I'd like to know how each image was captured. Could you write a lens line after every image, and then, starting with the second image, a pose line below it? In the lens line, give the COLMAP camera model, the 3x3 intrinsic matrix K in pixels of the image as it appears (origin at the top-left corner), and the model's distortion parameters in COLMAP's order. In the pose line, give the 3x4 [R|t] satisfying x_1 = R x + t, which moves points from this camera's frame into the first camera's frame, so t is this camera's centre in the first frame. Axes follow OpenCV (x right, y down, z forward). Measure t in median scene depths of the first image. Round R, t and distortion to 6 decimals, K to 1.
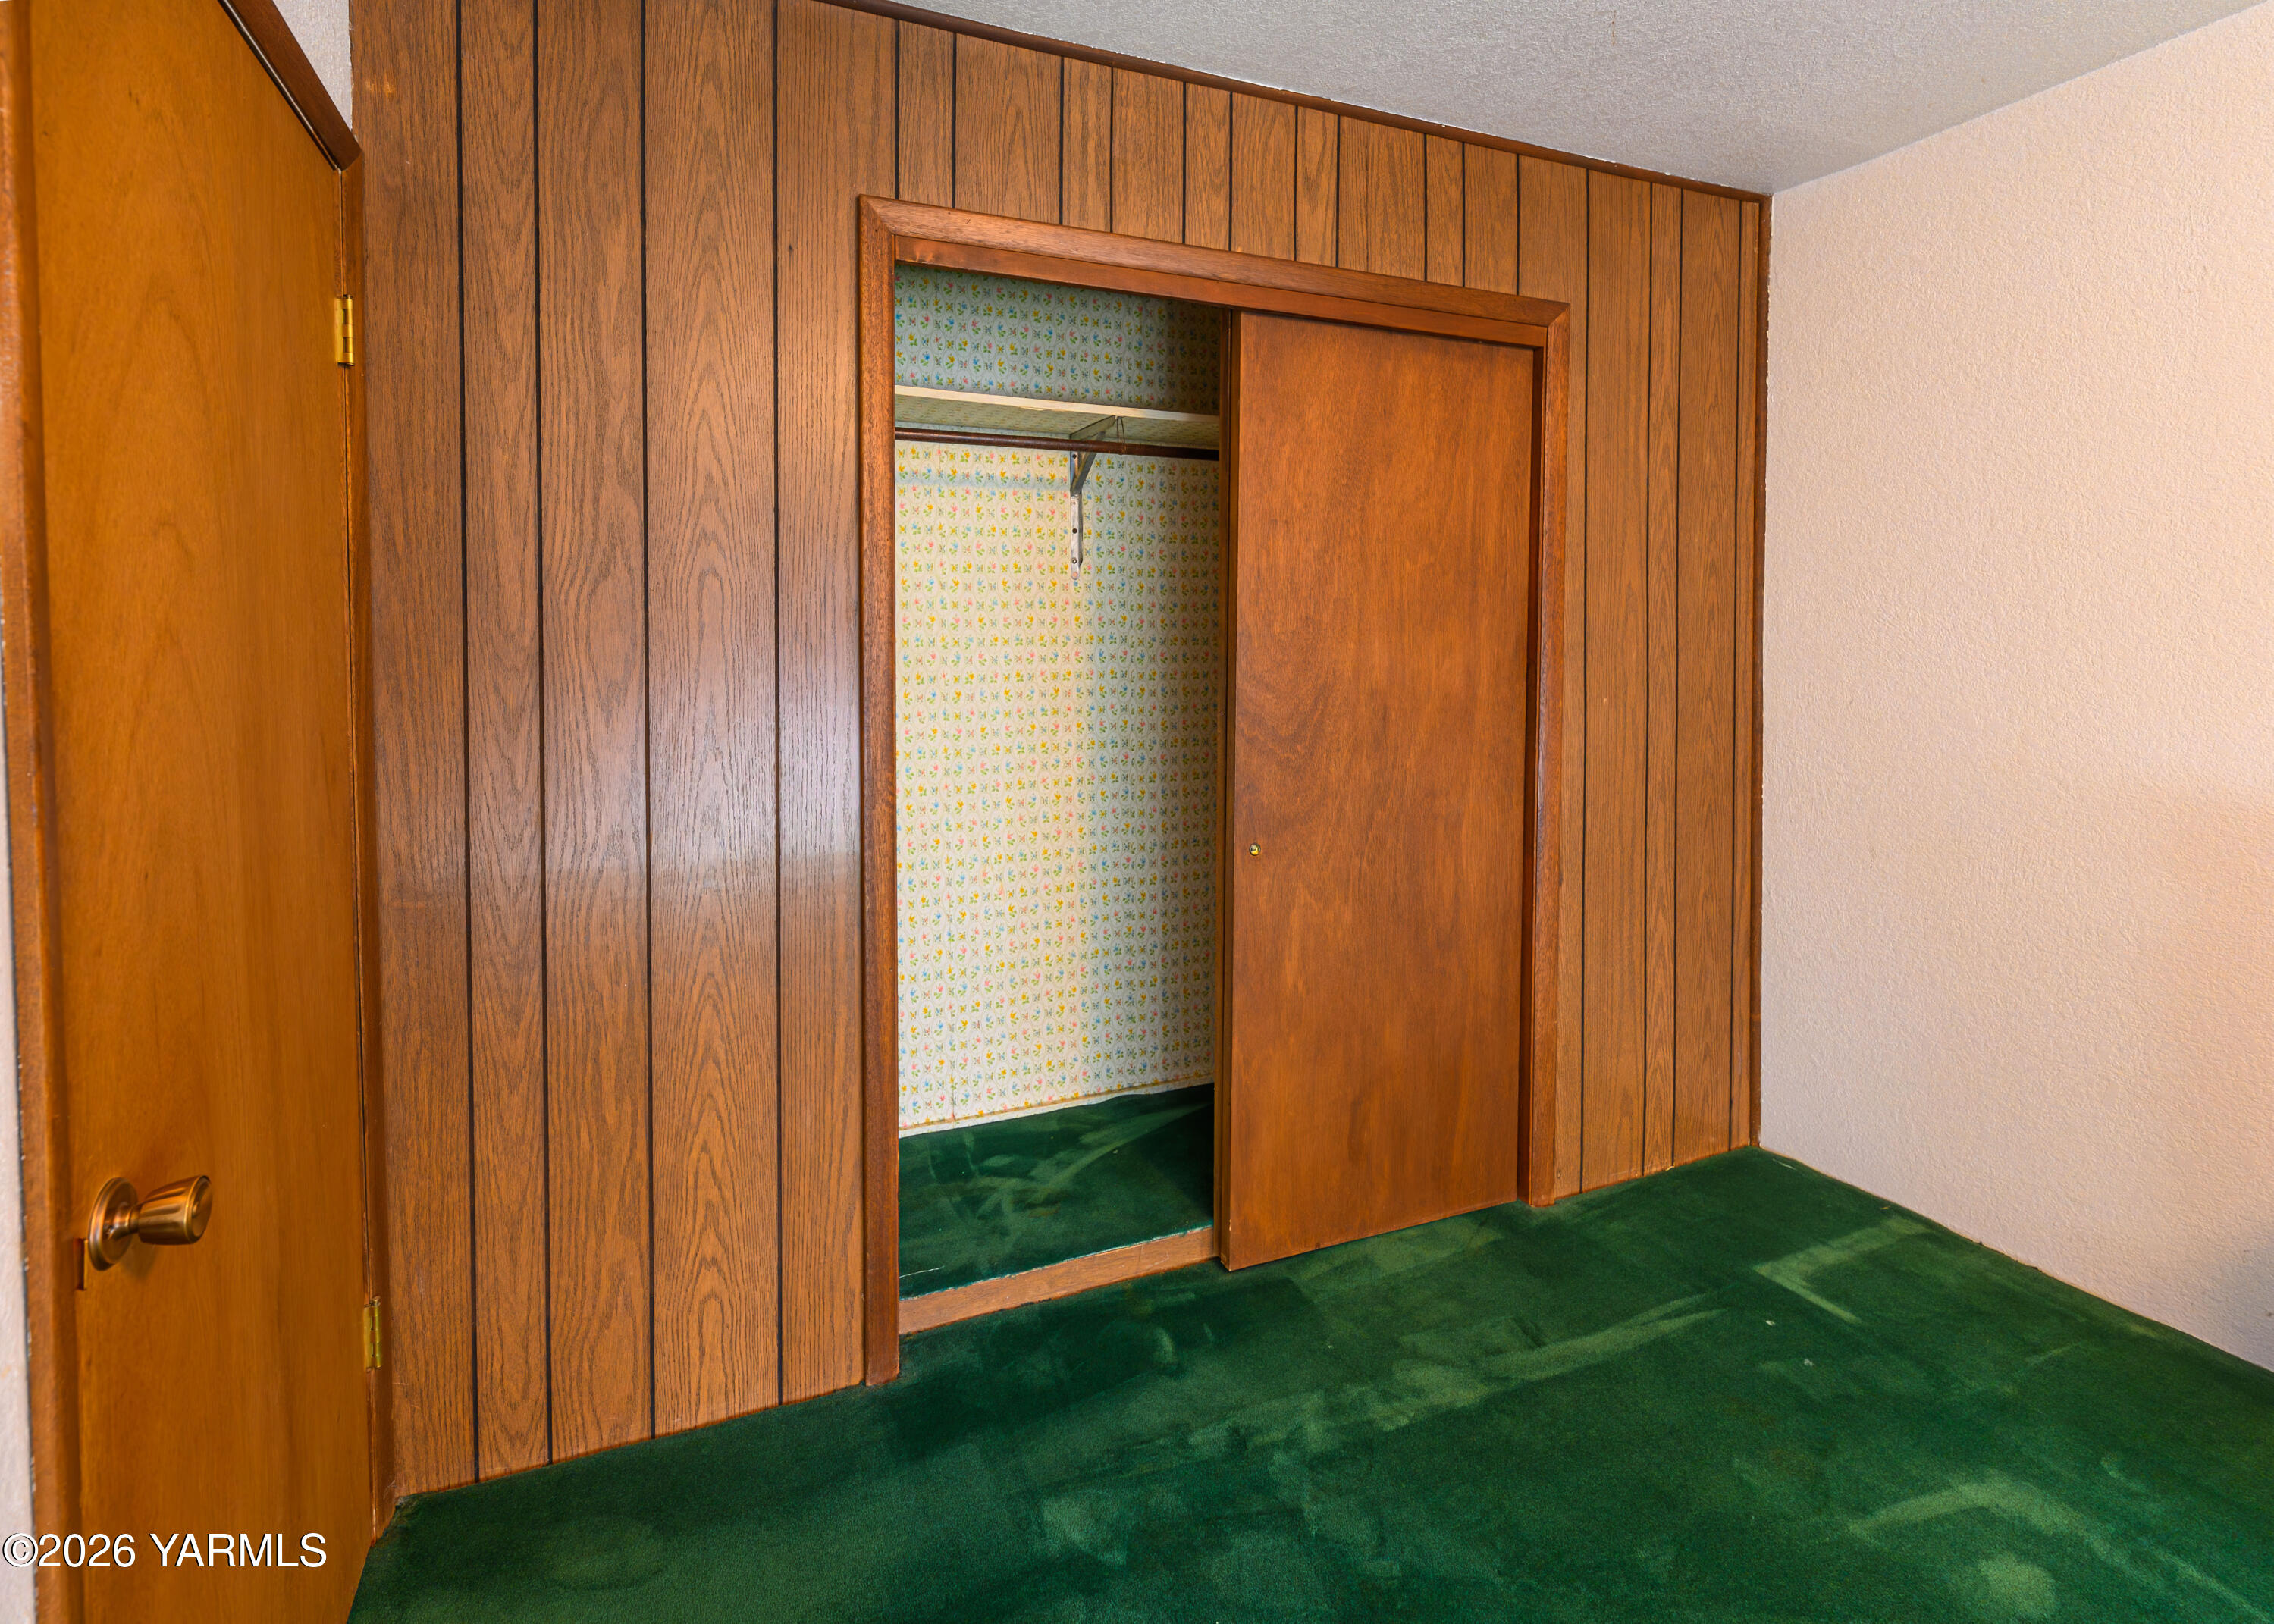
lens RADIAL K [[979.1, 0, 1137.7], [0, 979.1, 809.4], [0, 0, 1]] dist [0.000899, -0.001516]
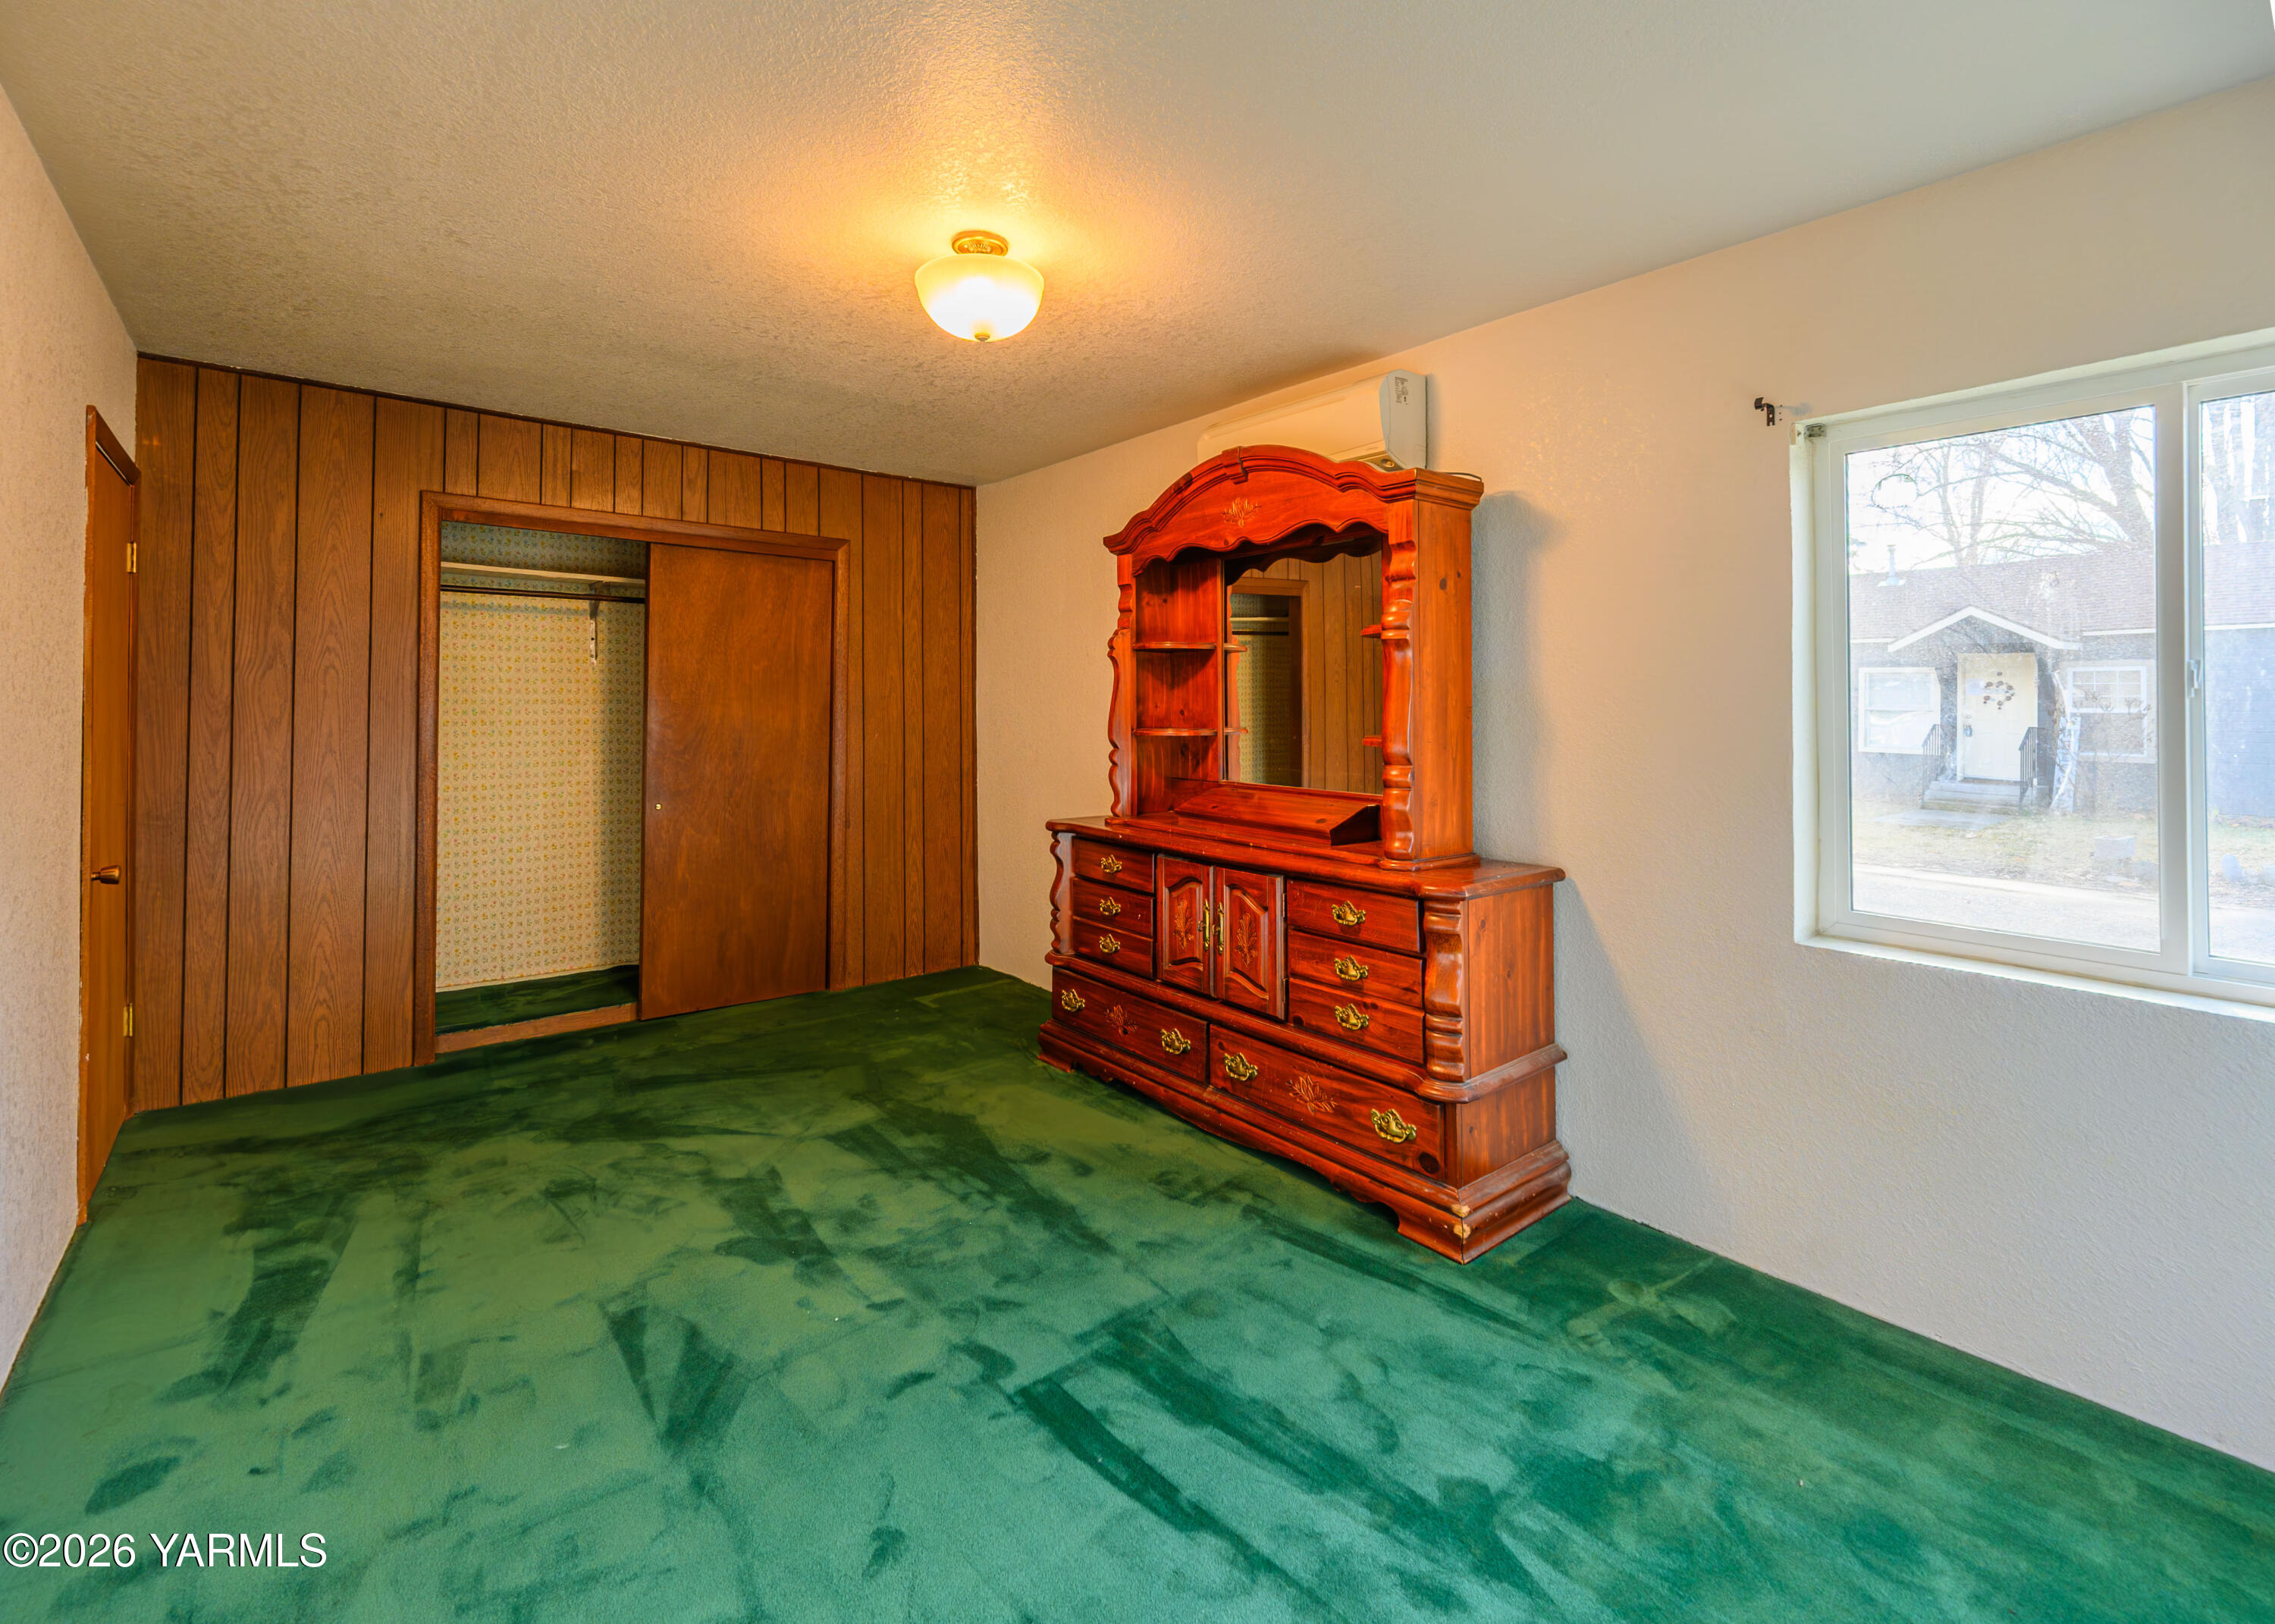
lens RADIAL K [[979.5, 0, 1182.3], [0, 979.5, 799.6], [0, 0, 1]] dist [0.000899, -0.001516]
pose [[0.961771, -0.013214, 0.273535, 0.594687], [0.033288, 0.997070, -0.068879, 0.197622], [-0.271824, 0.075351, 0.959393, -1.194873]]
